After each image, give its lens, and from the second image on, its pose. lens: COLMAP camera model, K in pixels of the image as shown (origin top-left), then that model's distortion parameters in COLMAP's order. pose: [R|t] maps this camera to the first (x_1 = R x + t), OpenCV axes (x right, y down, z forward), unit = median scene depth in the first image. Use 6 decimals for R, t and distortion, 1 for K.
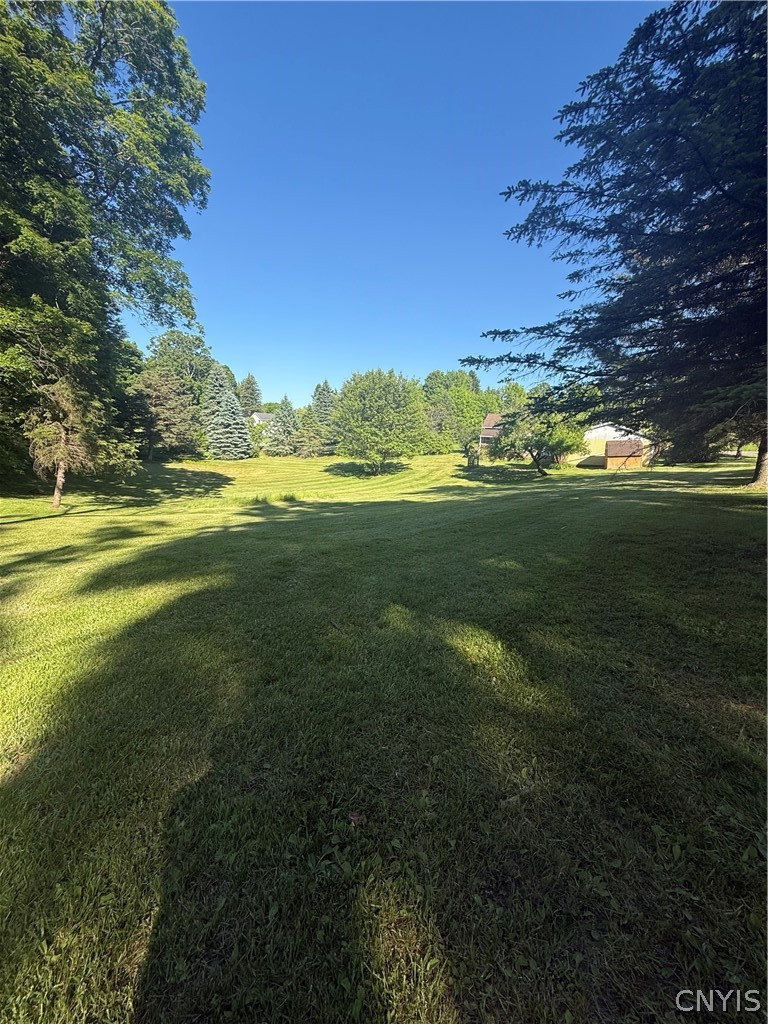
lens RADIAL K [[410.8, 0, 385.5], [0, 410.8, 511.6], [0, 0, 1]] dist [0.000814, 0.000240]
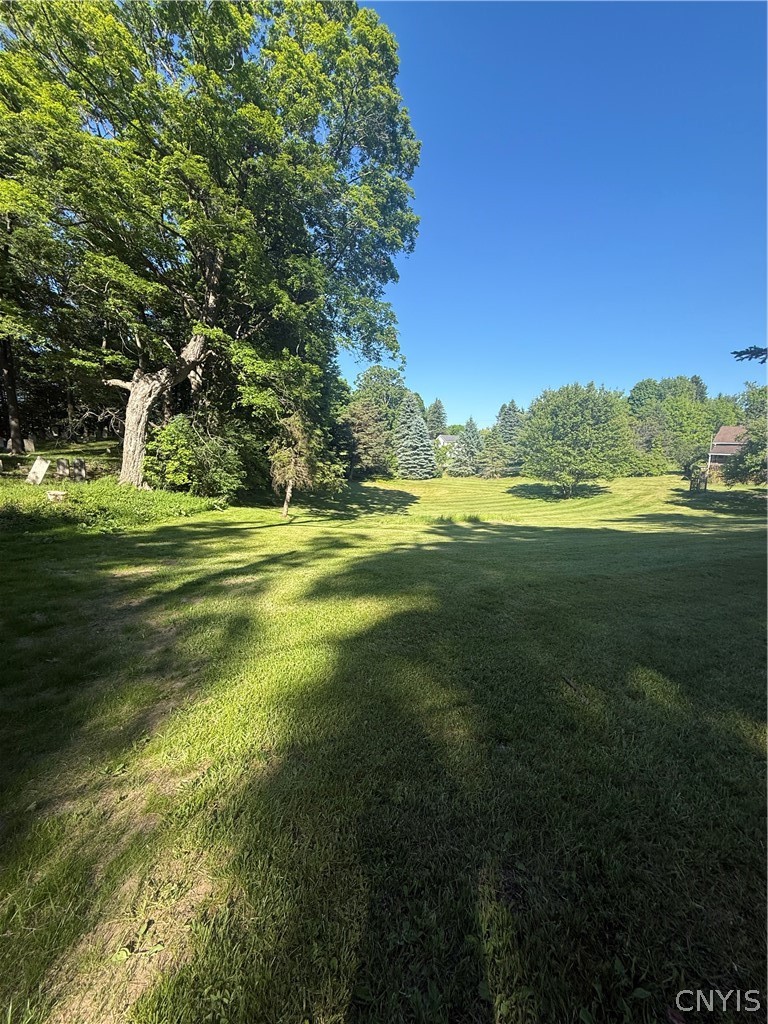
lens RADIAL K [[410.8, 0, 382.0], [0, 410.8, 511.7], [0, 0, 1]] dist [0.000814, 0.000240]
pose [[0.906024, 0.044197, -0.420911, -0.022269], [-0.064785, 0.997295, -0.034732, -0.002143], [0.418238, 0.058737, 0.906437, 0.012276]]
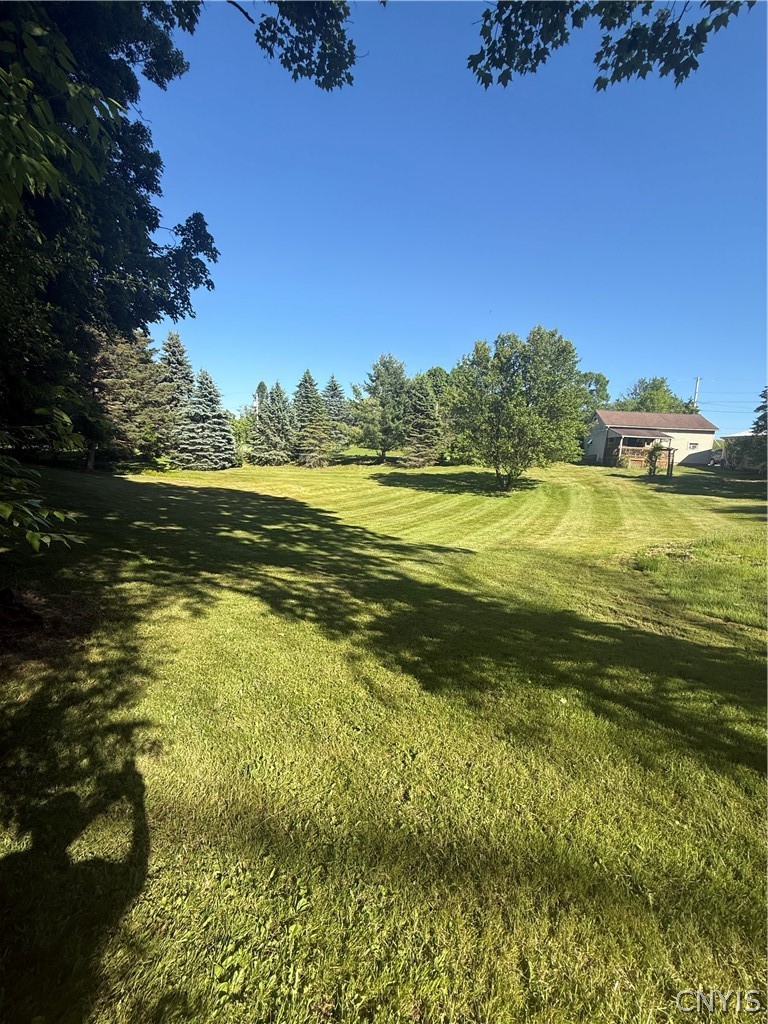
lens RADIAL K [[410.8, 0, 388.1], [0, 410.8, 506.9], [0, 0, 1]] dist [0.000814, 0.000240]
pose [[0.969997, -0.022818, 0.242043, -1.055637], [0.032198, 0.998873, -0.034868, -0.136797], [-0.240975, 0.041615, 0.969639, 1.171030]]
